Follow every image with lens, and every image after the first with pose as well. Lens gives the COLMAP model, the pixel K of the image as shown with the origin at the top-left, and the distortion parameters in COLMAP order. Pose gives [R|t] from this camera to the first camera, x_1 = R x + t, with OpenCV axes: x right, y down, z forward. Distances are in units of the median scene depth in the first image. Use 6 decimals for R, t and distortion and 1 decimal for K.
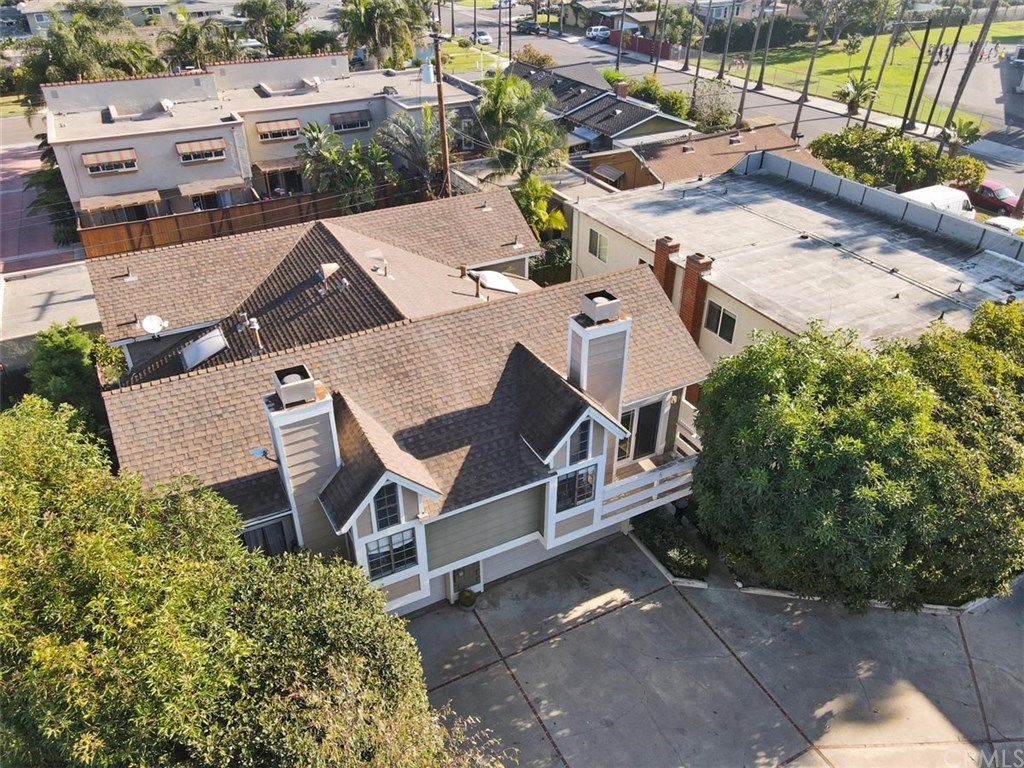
lens RADIAL K [[736.1, 0, 504.2], [0, 736.1, 385.5], [0, 0, 1]] dist [0.026712, 0.000421]
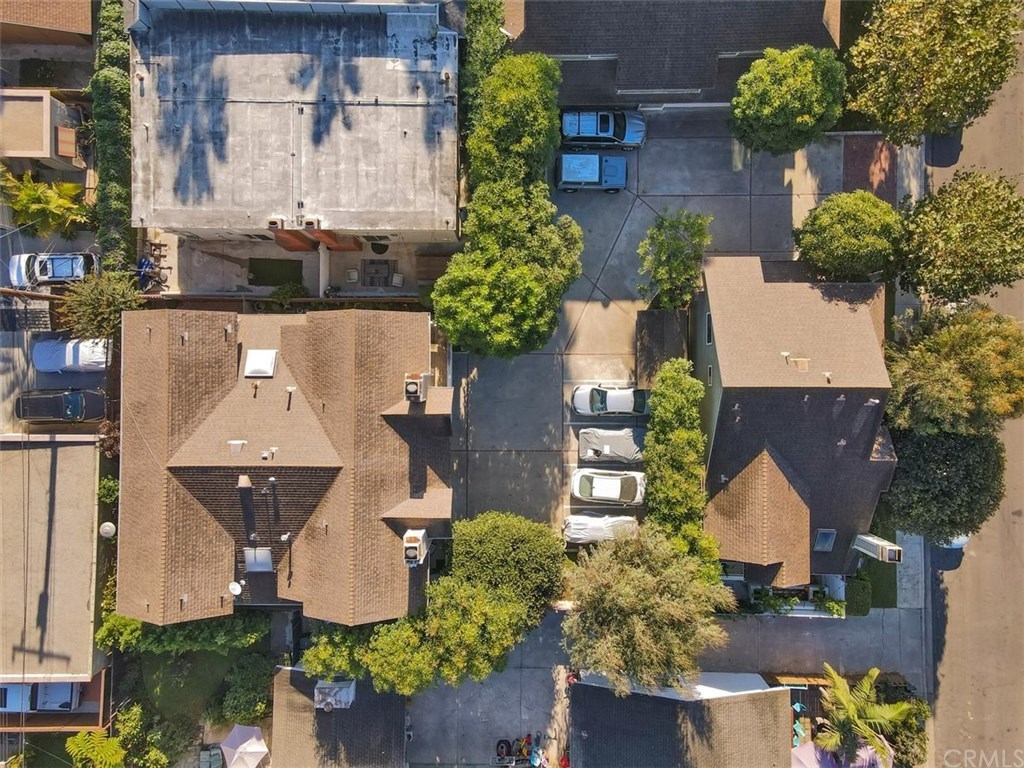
lens RADIAL K [[732.4, 0, 514.2], [0, 732.4, 363.7], [0, 0, 1]] dist [0.054989, 0.008471]
pose [[0.463317, -0.886138, 0.009856, 0.225649], [0.505025, 0.273159, 0.818739, -1.199876], [-0.728208, -0.374359, 0.574081, -0.194358]]
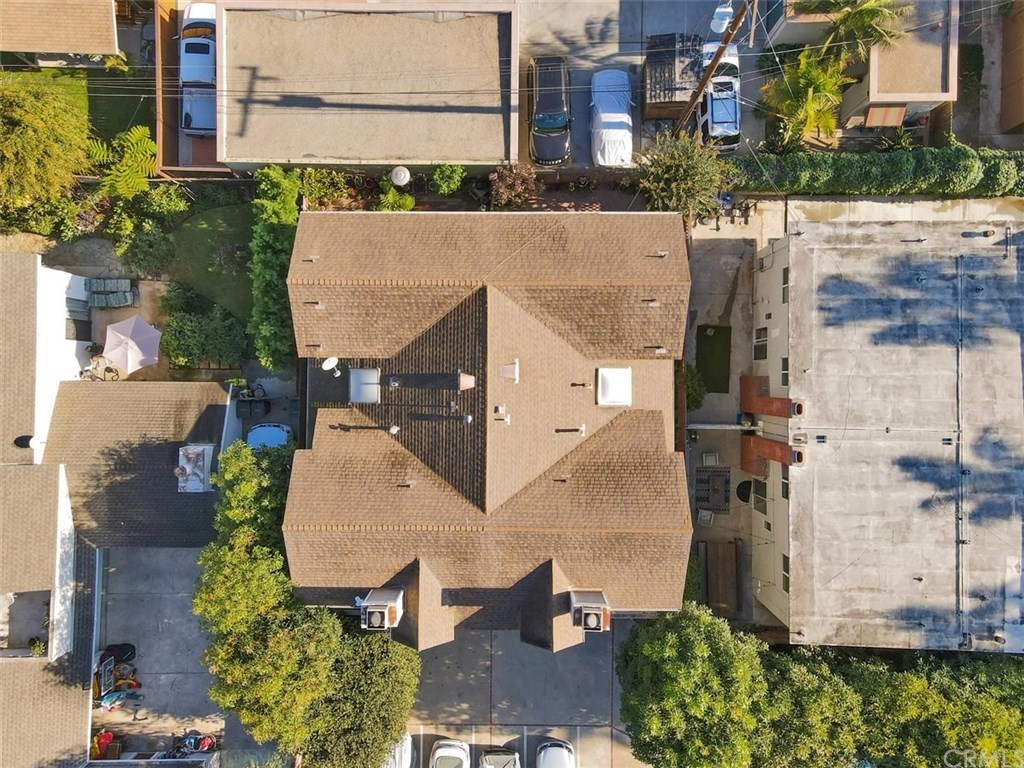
lens RADIAL K [[755.7, 0, 512.0], [0, 755.7, 384.0], [0, 0, 1]] dist [0.060156, 0.000957]
pose [[0.884605, 0.466192, -0.011762, -0.158217], [-0.254817, 0.504334, 0.825055, -1.186615], [0.390566, -0.726851, 0.564930, 0.342796]]
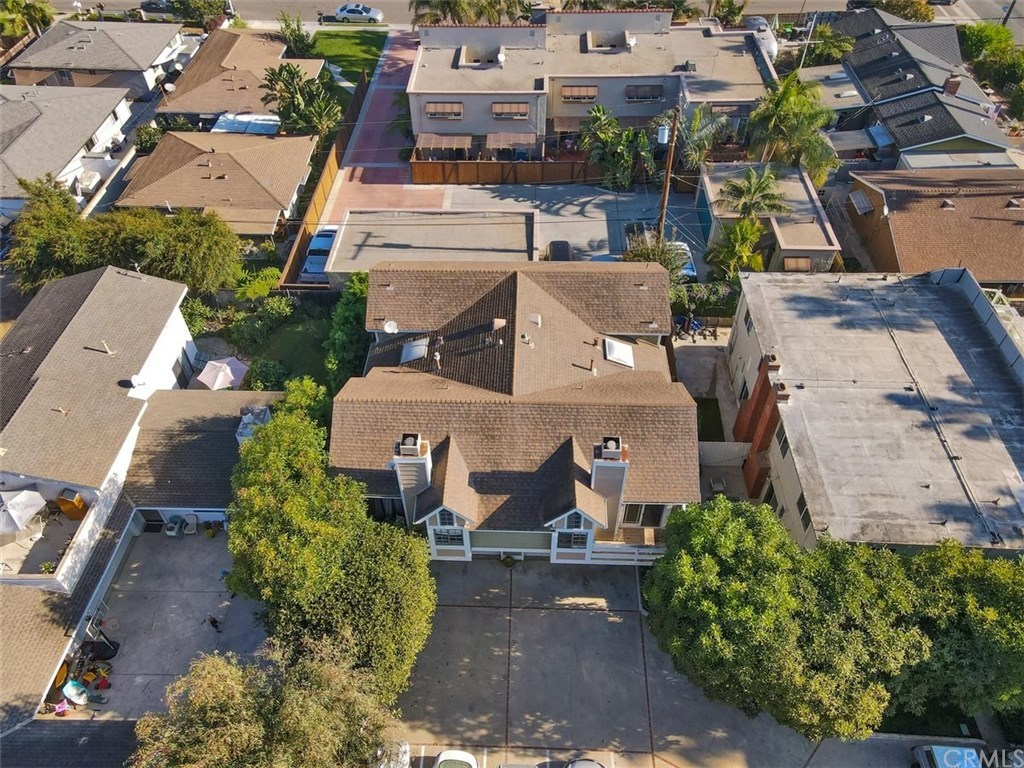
lens RADIAL K [[732.4, 0, 514.2], [0, 732.4, 363.7], [0, 0, 1]] dist [0.054989, 0.008471]
pose [[0.874180, 0.343739, -0.343005, 0.326087], [-0.263052, 0.928943, 0.260517, -0.479385], [0.408182, -0.137510, 0.902485, -0.334731]]
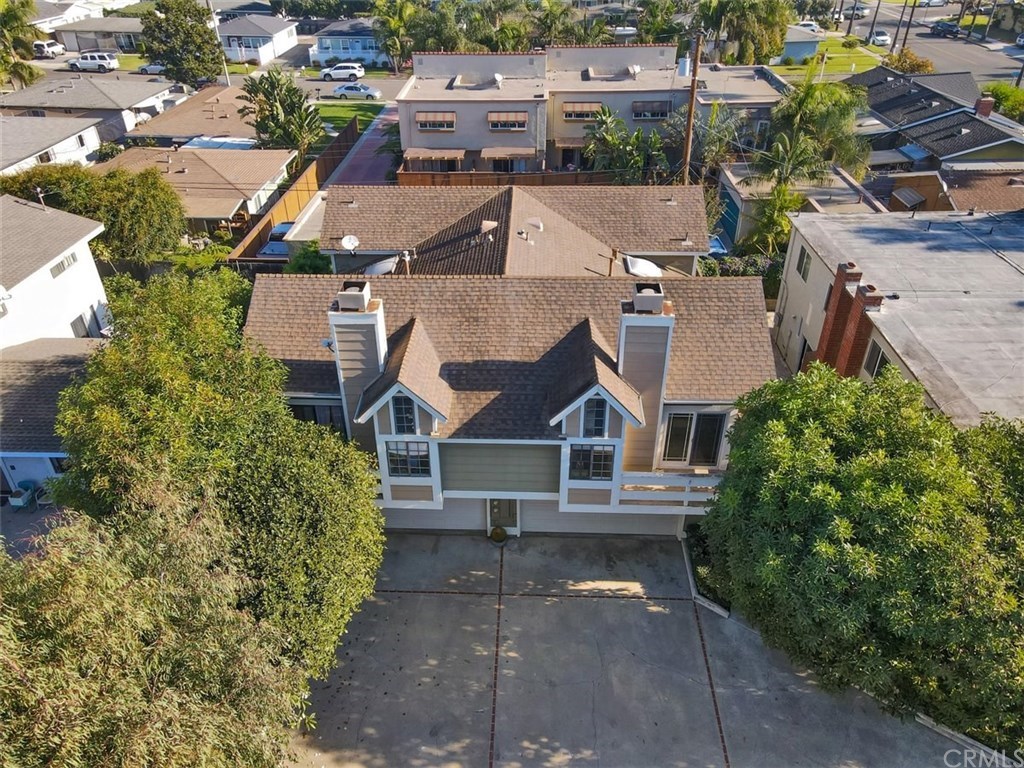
lens RADIAL K [[732.7, 0, 512.9], [0, 732.7, 366.2], [0, 0, 1]] dist [0.066555, -0.000545]
pose [[0.872475, 0.258570, -0.414644, 0.328587], [-0.264852, 0.963311, 0.043425, -0.007326], [0.410660, 0.071932, 0.908947, -0.008754]]
